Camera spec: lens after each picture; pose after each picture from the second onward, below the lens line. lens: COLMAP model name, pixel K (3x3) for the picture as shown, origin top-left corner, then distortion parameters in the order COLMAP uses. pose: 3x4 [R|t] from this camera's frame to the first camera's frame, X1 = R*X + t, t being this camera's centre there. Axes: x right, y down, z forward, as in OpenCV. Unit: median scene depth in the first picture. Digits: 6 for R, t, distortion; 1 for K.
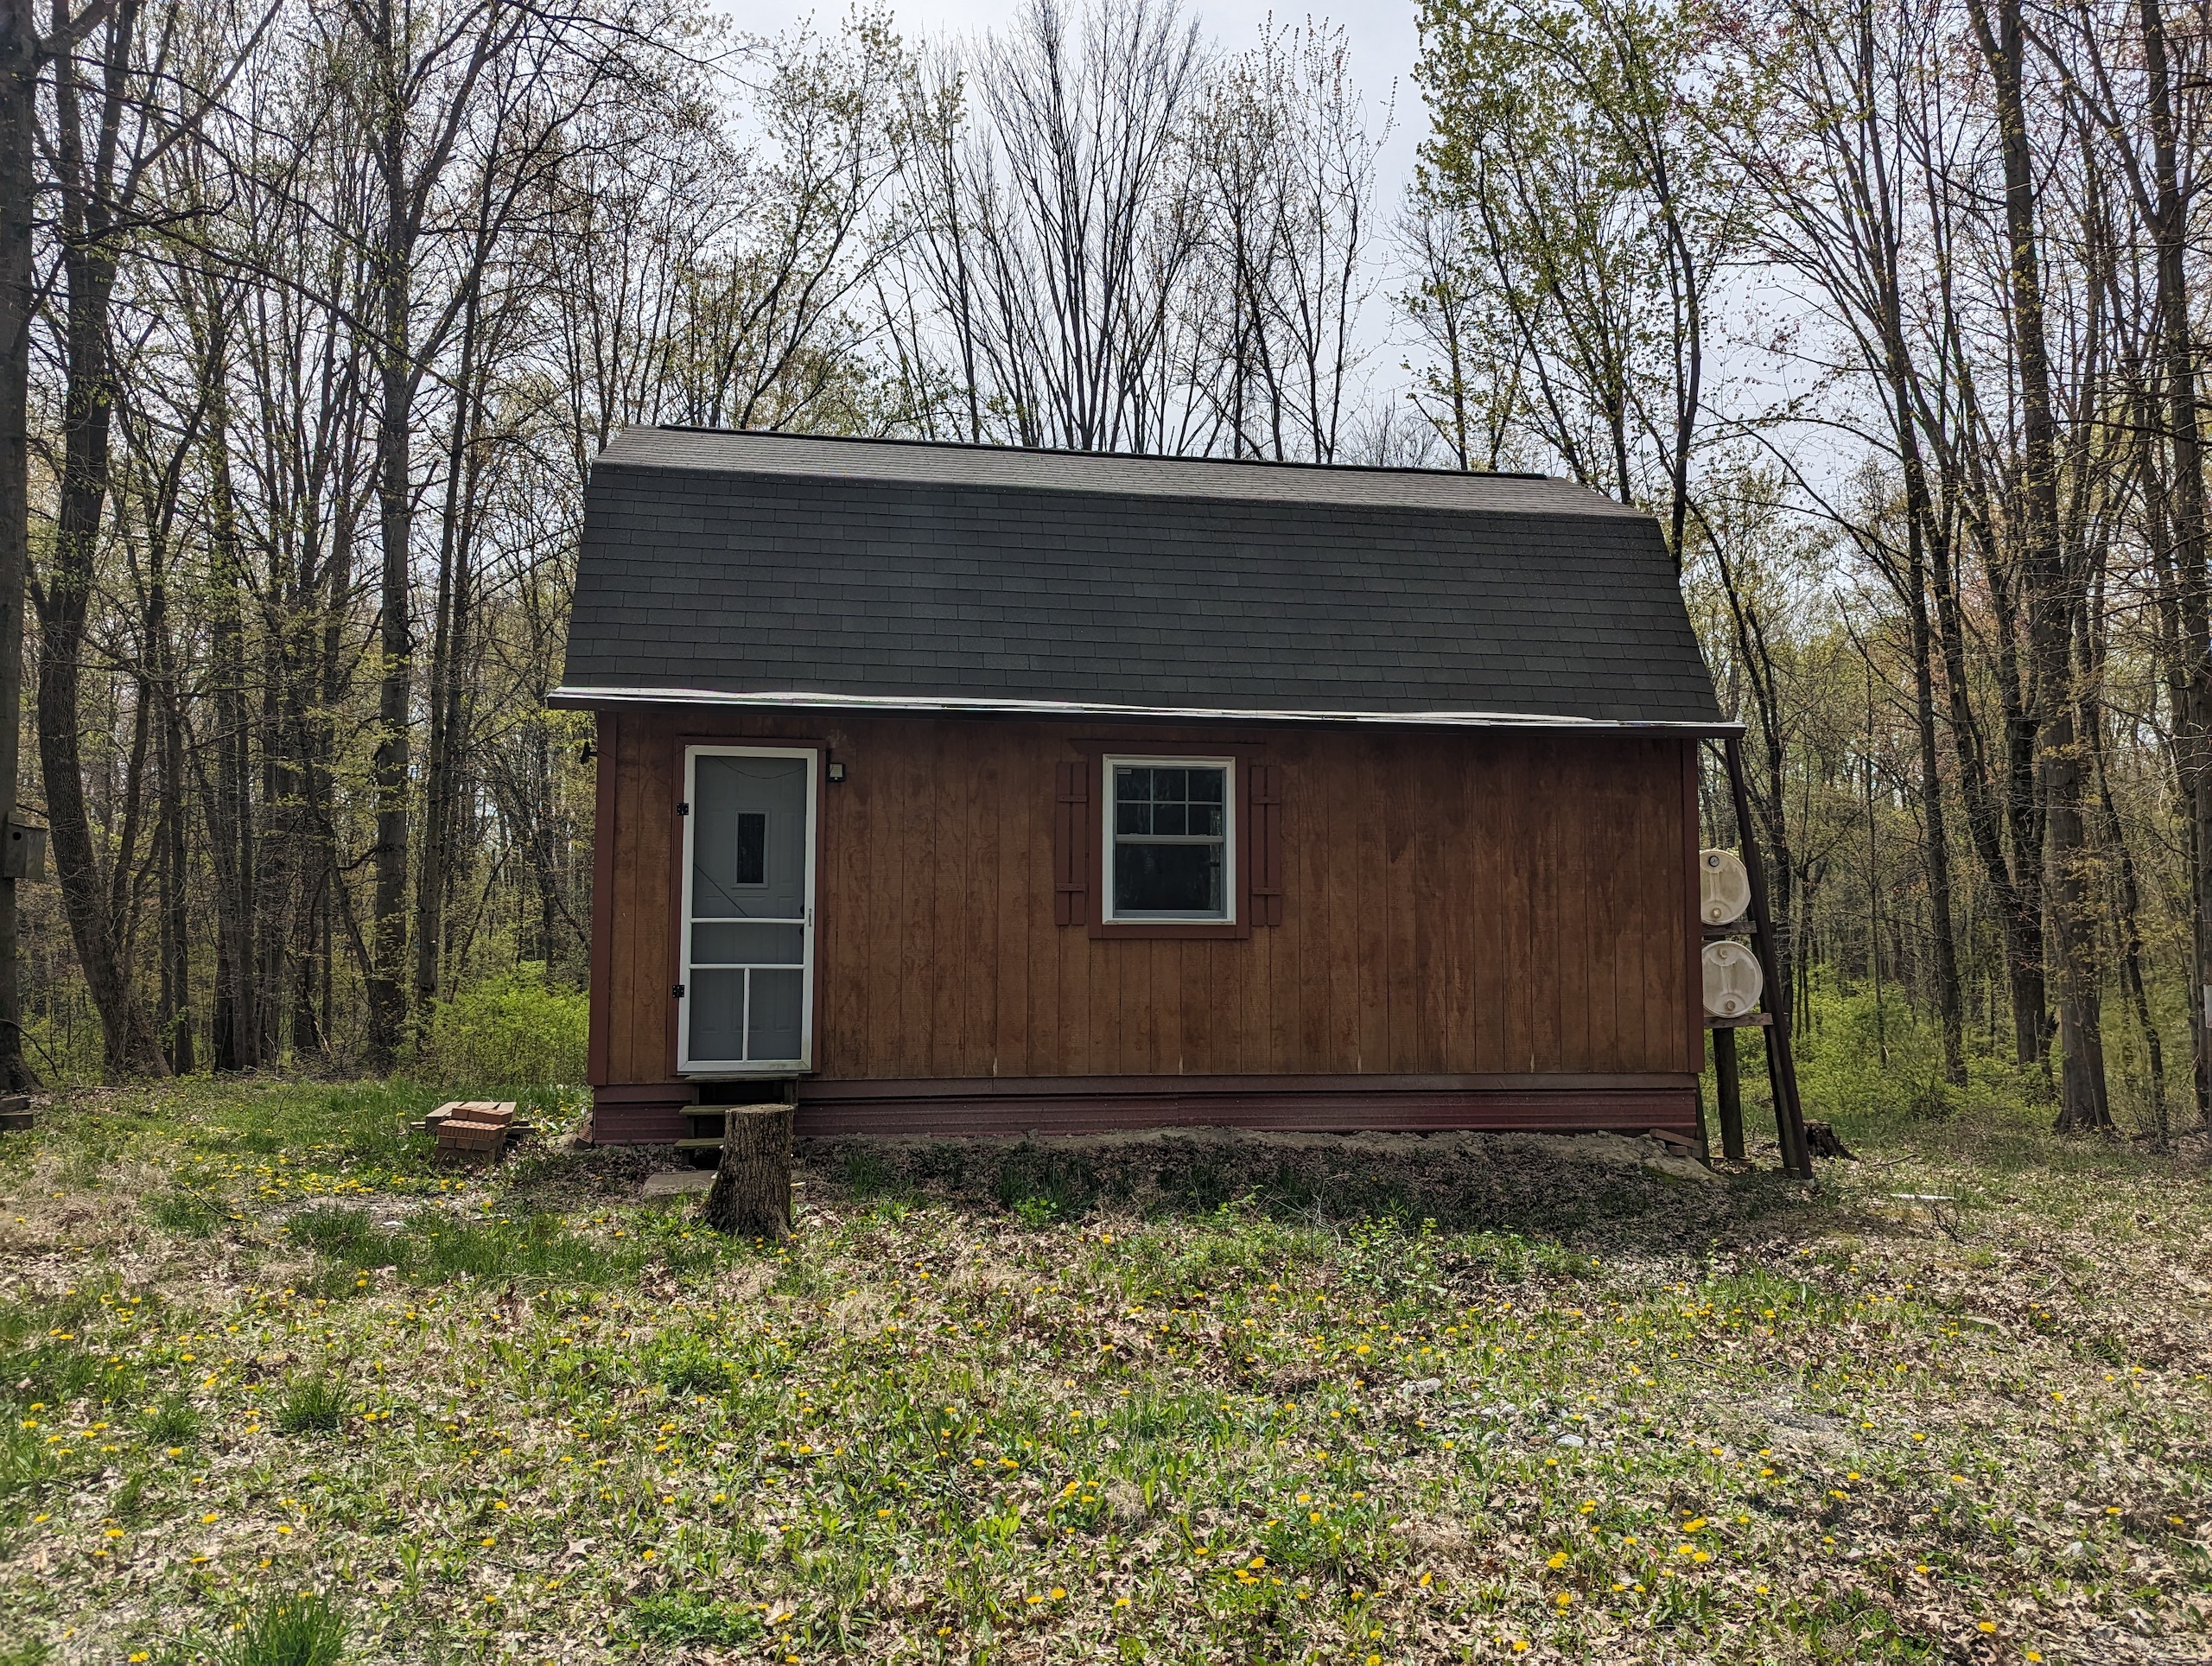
lens RADIAL K [[1537.7, 0, 1101.7], [0, 1537.7, 827.2], [0, 0, 1]] dist [-0.002741, -0.000275]
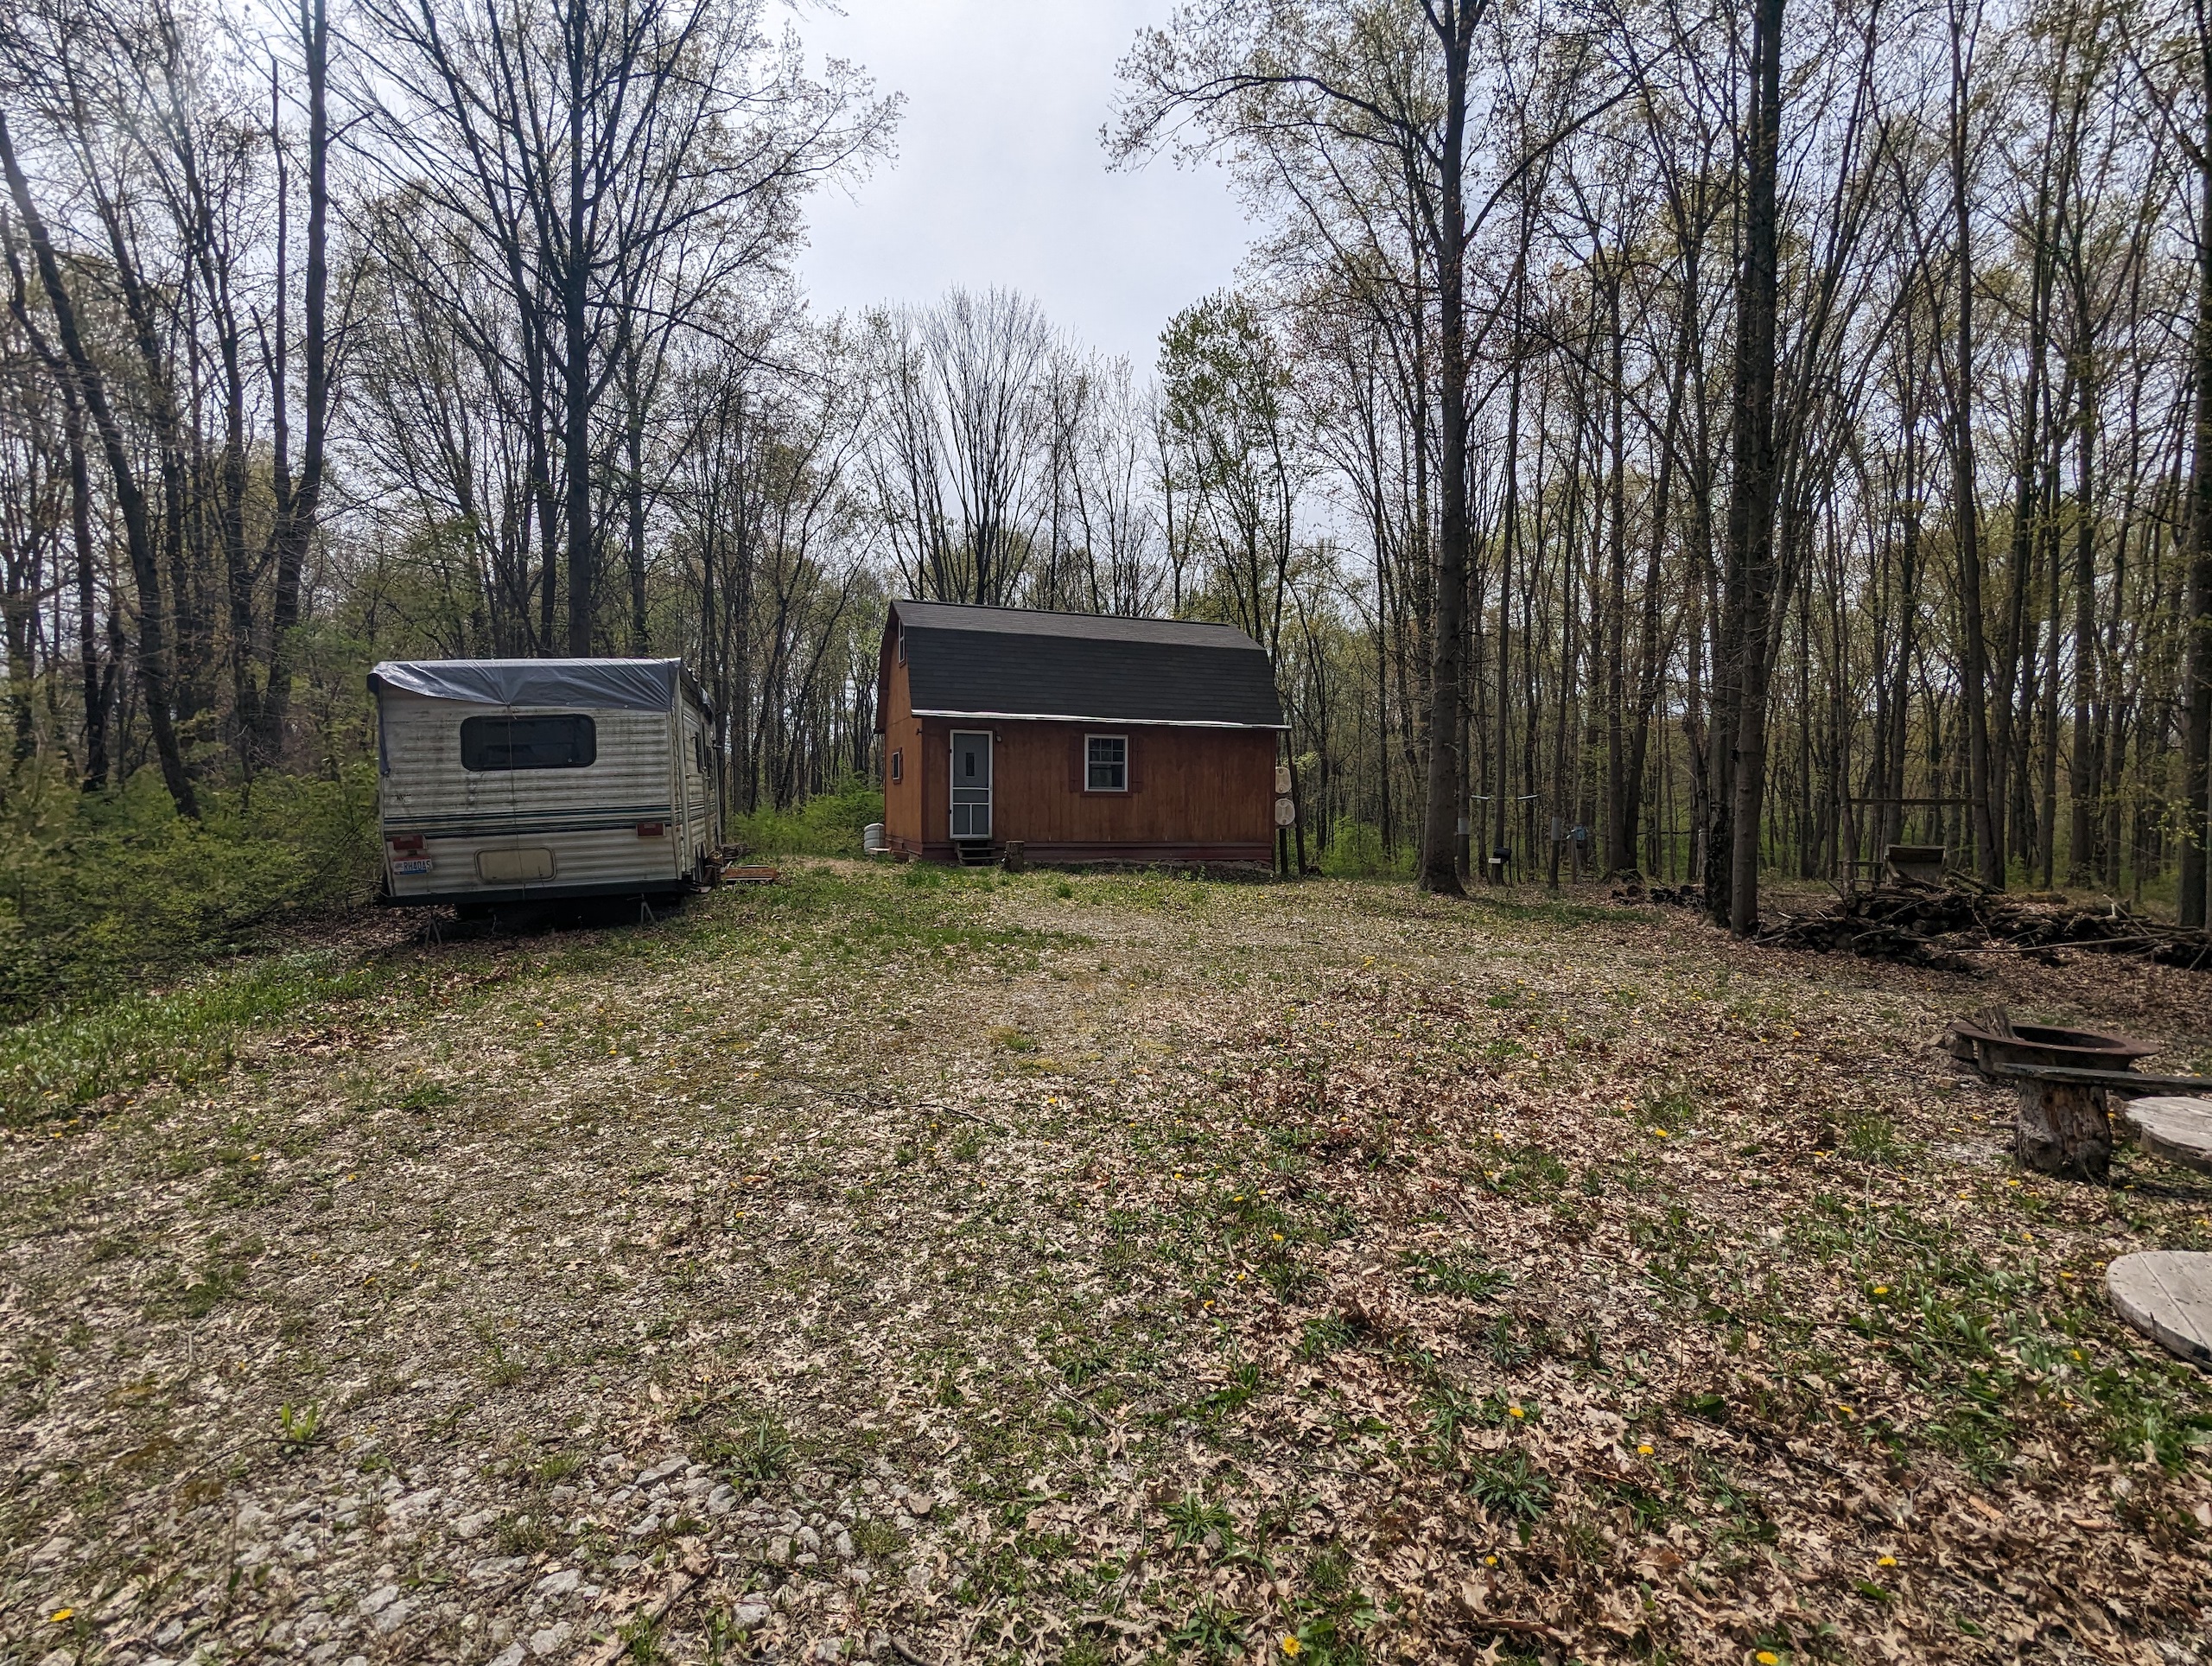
lens RADIAL K [[1041.7, 0, 1107.1], [0, 1041.7, 839.0], [0, 0, 1]] dist [0.000346, -0.000045]
pose [[0.980098, 0.003260, 0.198490, -0.302272], [-0.020976, 0.995969, 0.087216, -0.018711], [-0.197405, -0.089644, 0.976215, -0.829866]]
